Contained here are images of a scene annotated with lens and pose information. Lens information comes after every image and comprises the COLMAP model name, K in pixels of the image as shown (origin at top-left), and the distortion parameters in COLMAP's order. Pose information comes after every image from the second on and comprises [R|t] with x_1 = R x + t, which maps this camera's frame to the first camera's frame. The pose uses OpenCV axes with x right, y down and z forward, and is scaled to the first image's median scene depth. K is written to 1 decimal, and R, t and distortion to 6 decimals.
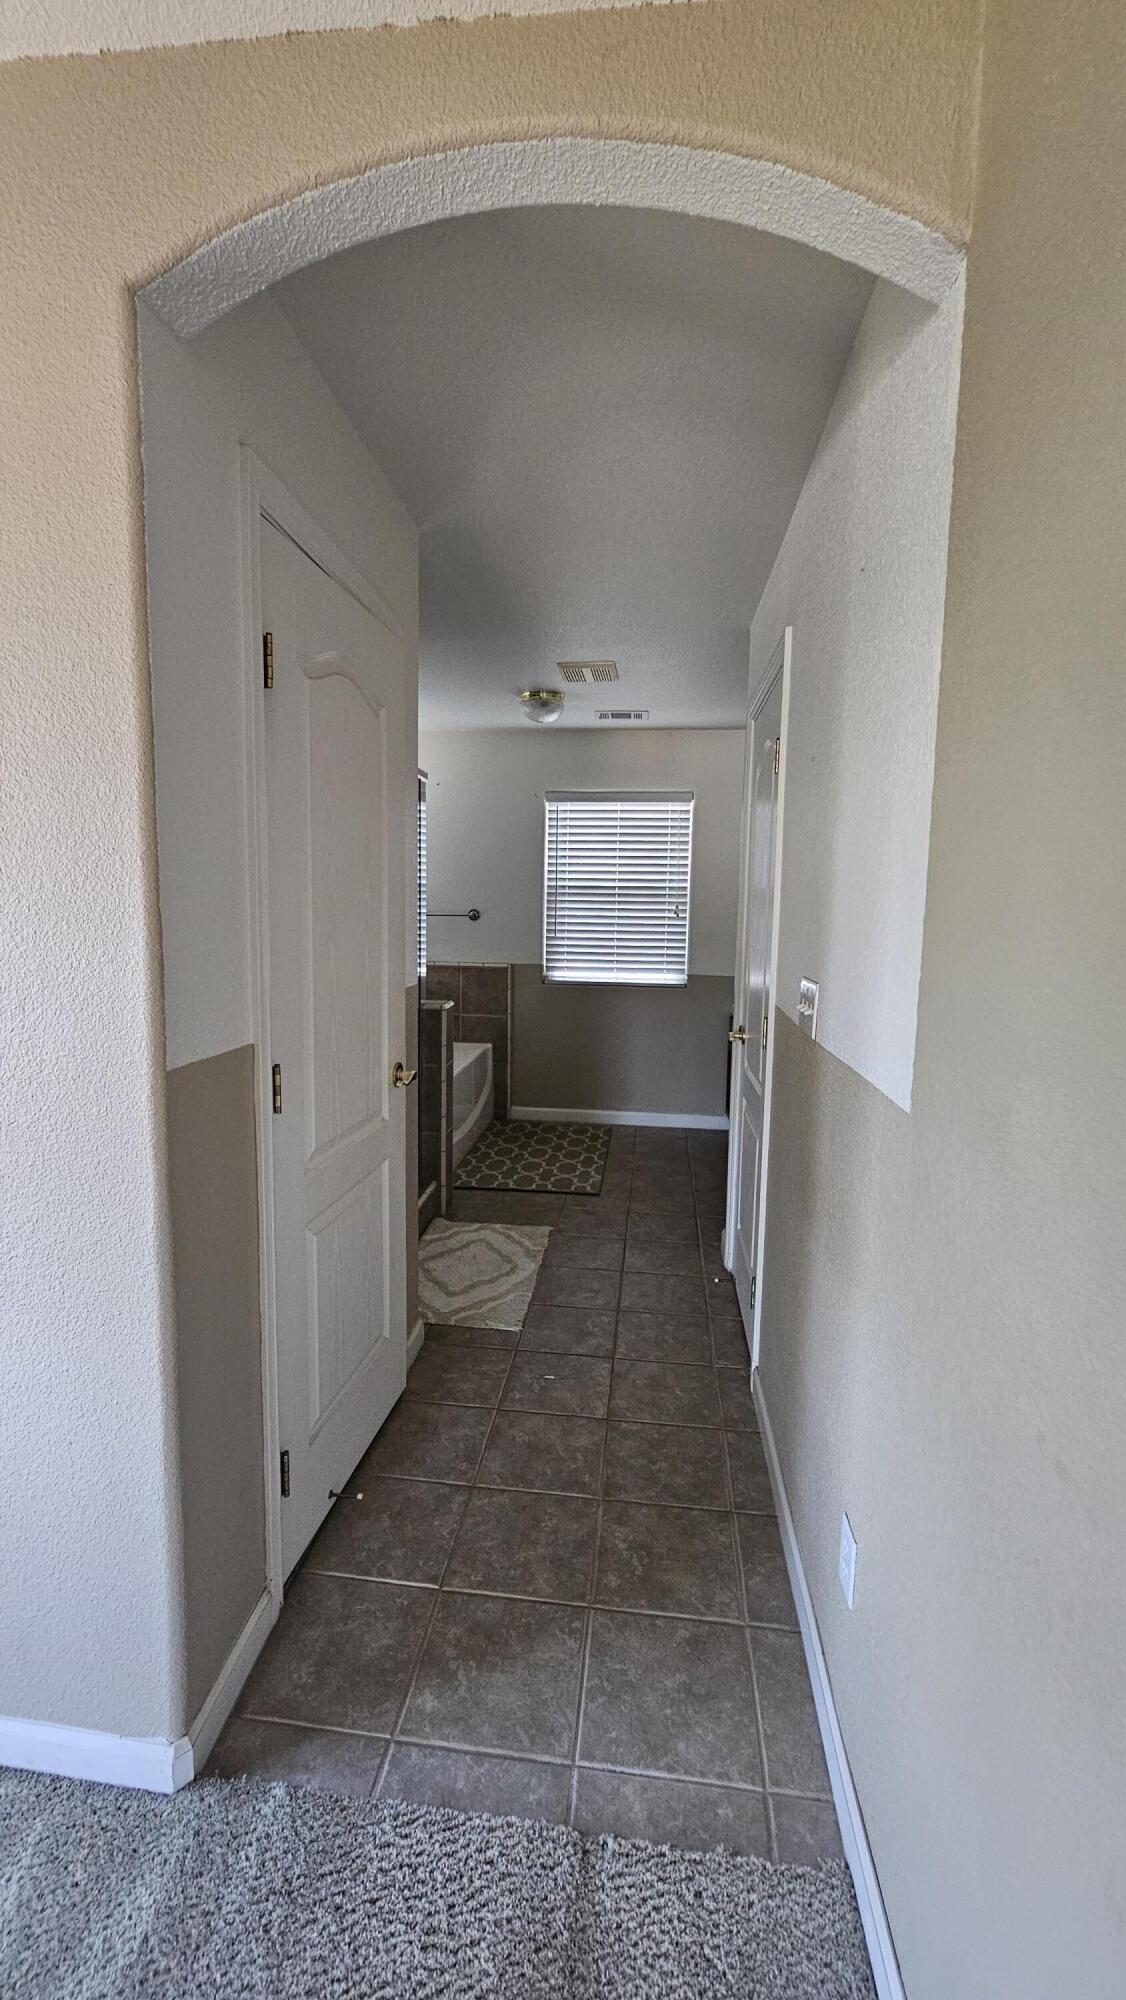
lens RADIAL K [[815.5, 0, 559.5], [0, 815.5, 997.3], [0, 0, 1]] dist [-0.000424, -0.000142]
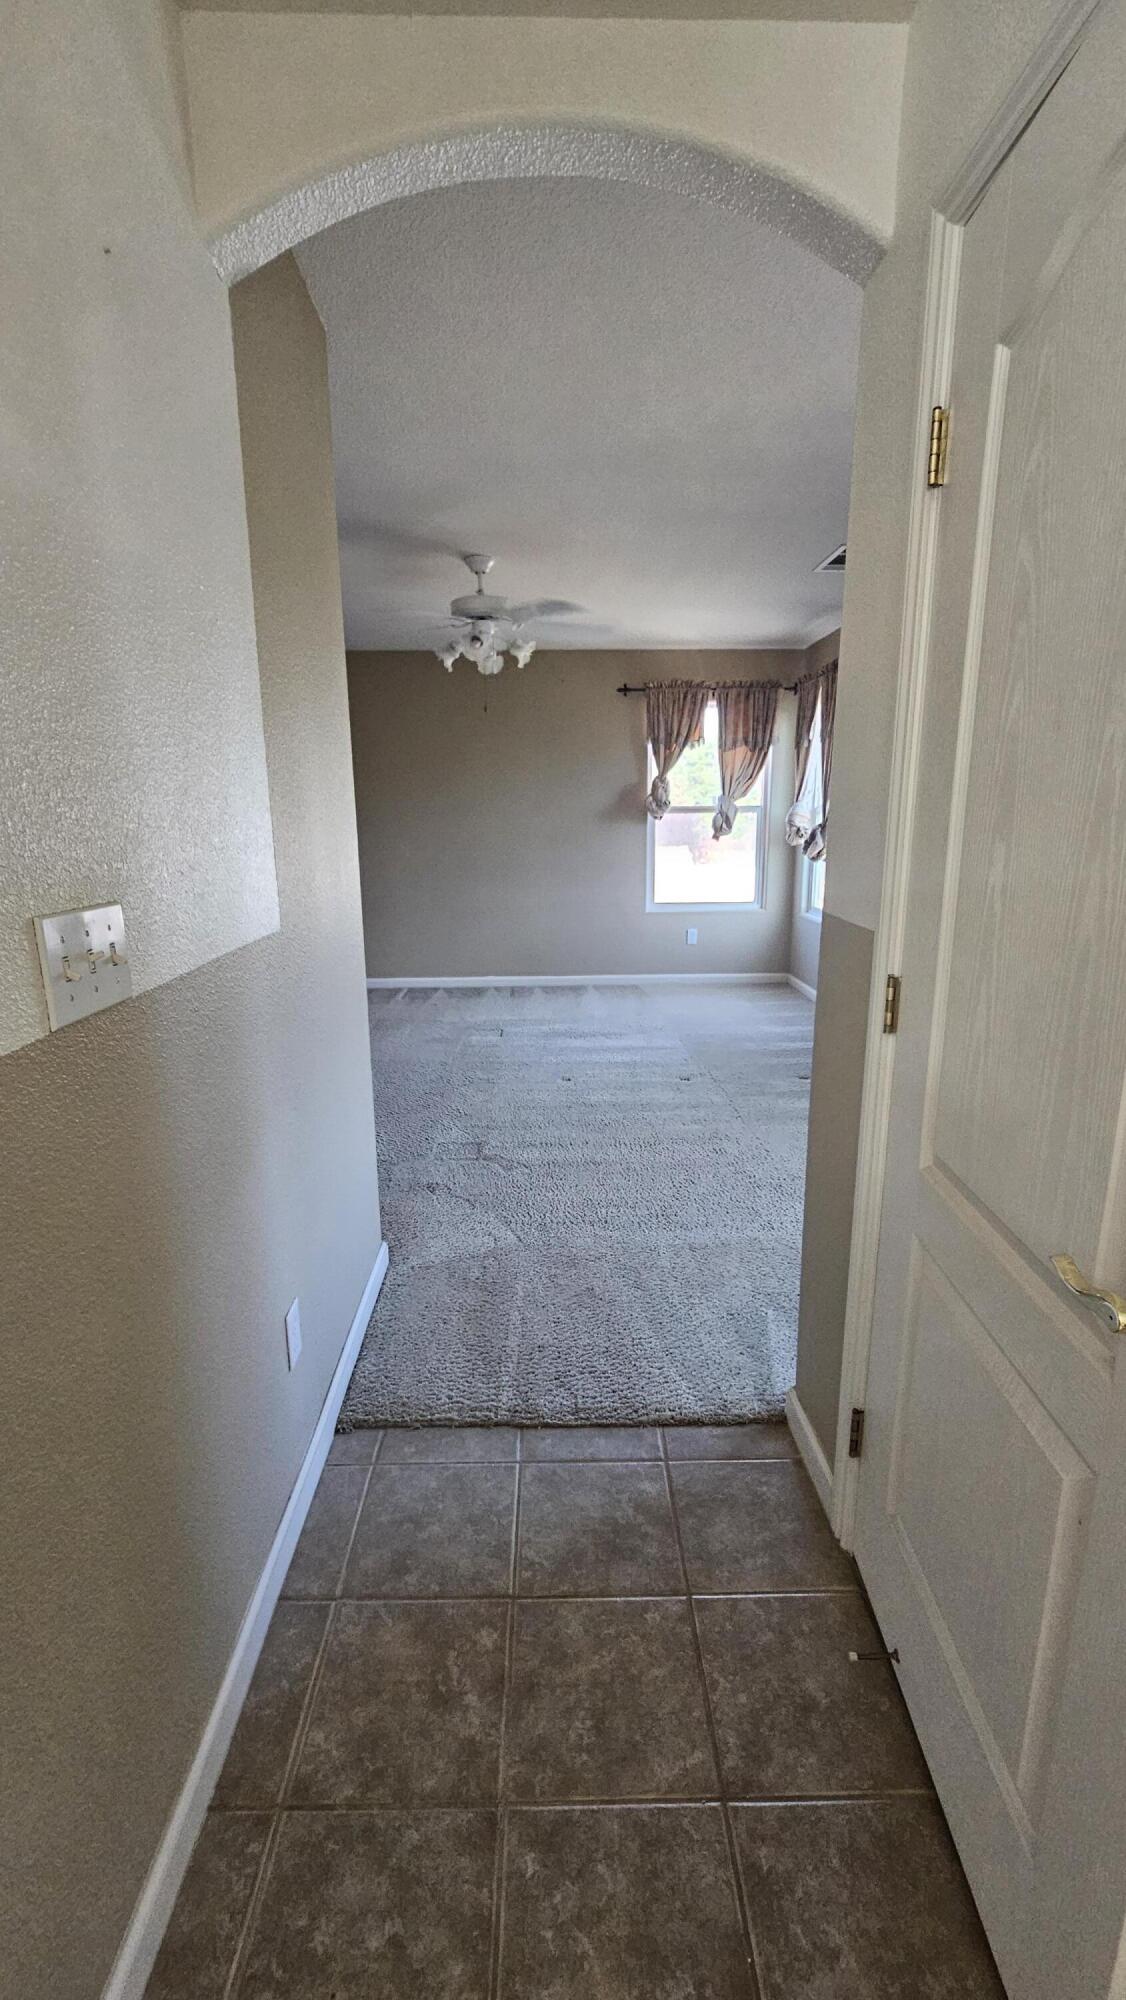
lens RADIAL K [[815.5, 0, 558.2], [0, 815.5, 994.9], [0, 0, 1]] dist [-0.000424, -0.000142]
pose [[-0.991826, 0.034019, -0.122982, 0.069958], [-0.009570, 0.941260, 0.337547, -0.145377], [0.127241, 0.335964, -0.933240, 1.503680]]
